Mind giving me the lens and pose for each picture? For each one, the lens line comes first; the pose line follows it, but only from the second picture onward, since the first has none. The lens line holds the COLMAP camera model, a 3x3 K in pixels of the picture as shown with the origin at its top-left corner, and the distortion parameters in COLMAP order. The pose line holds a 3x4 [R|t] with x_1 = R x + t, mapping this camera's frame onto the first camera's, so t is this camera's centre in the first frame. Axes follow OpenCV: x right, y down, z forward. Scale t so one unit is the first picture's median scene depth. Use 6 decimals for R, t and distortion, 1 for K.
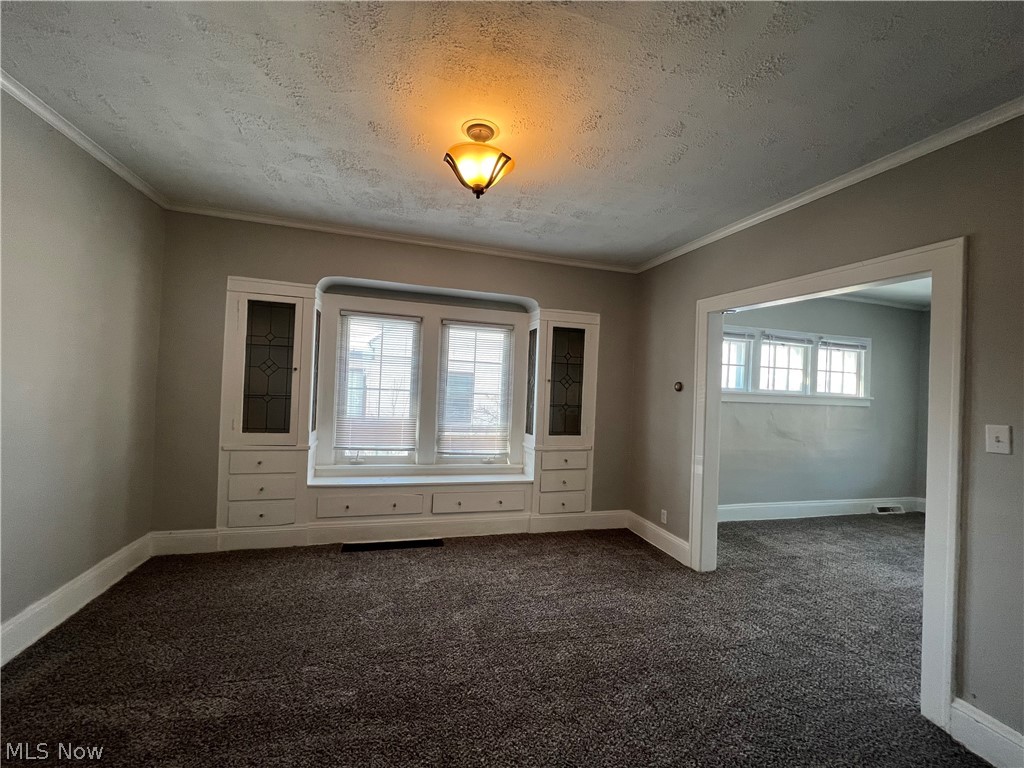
lens RADIAL K [[408.2, 0, 512.0], [0, 408.2, 384.0], [0, 0, 1]] dist [-0.000171, 0.000113]
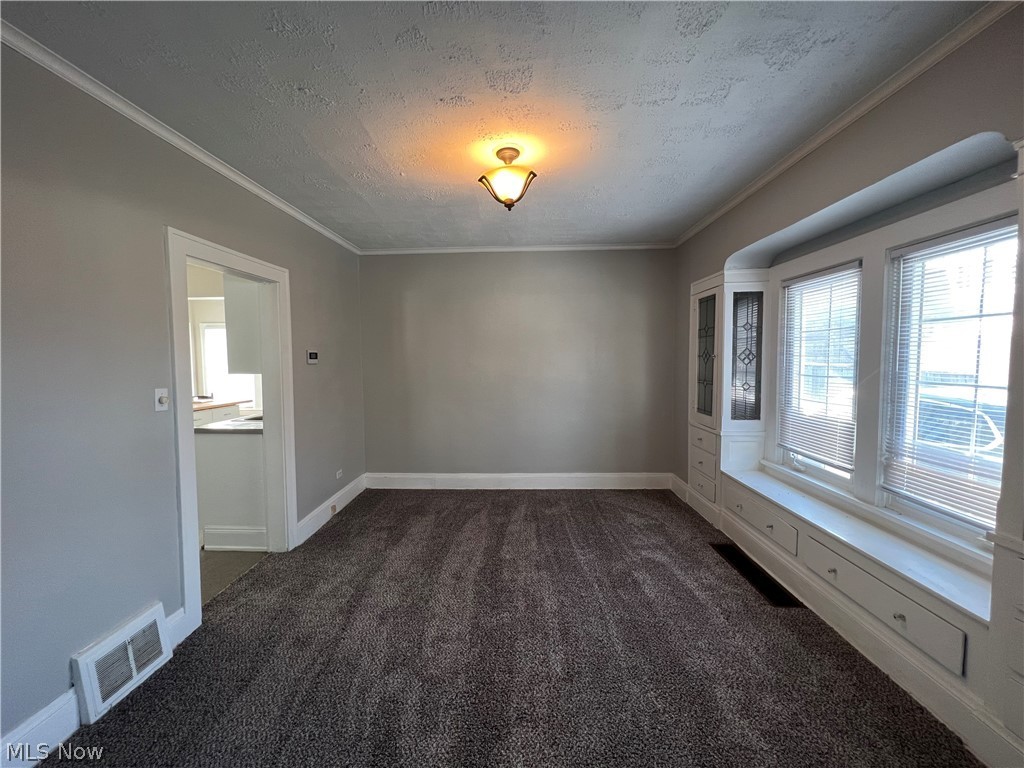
lens RADIAL K [[408.2, 0, 512.0], [0, 408.2, 384.0], [0, 0, 1]] dist [-0.000171, 0.000113]
pose [[-0.308655, 0.014390, -0.951065, 0.606118], [-0.003828, 0.999859, 0.016370, 0.017588], [0.951166, 0.008693, -0.308556, 0.792229]]
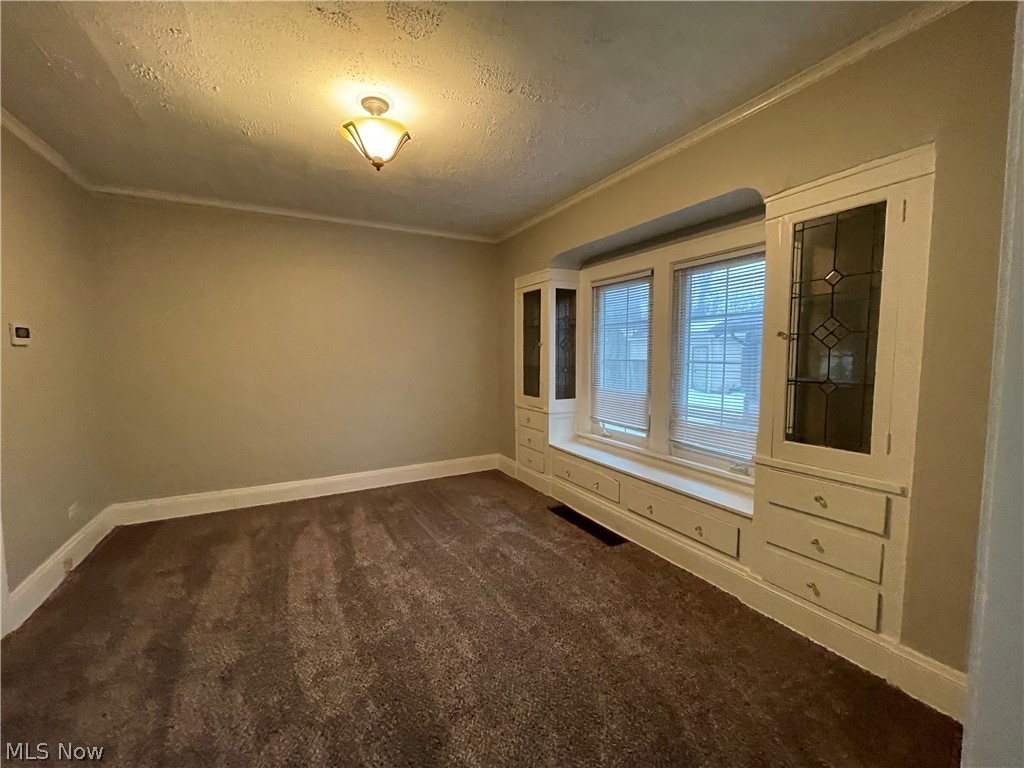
lens RADIAL K [[412.5, 0, 512.0], [0, 412.5, 384.0], [0, 0, 1]] dist [-0.001512, -0.001145]
pose [[0.212306, 0.026600, -0.976841, 0.600708], [0.013857, 0.999447, 0.030228, 0.038870], [0.977105, -0.019953, 0.211820, 0.632331]]
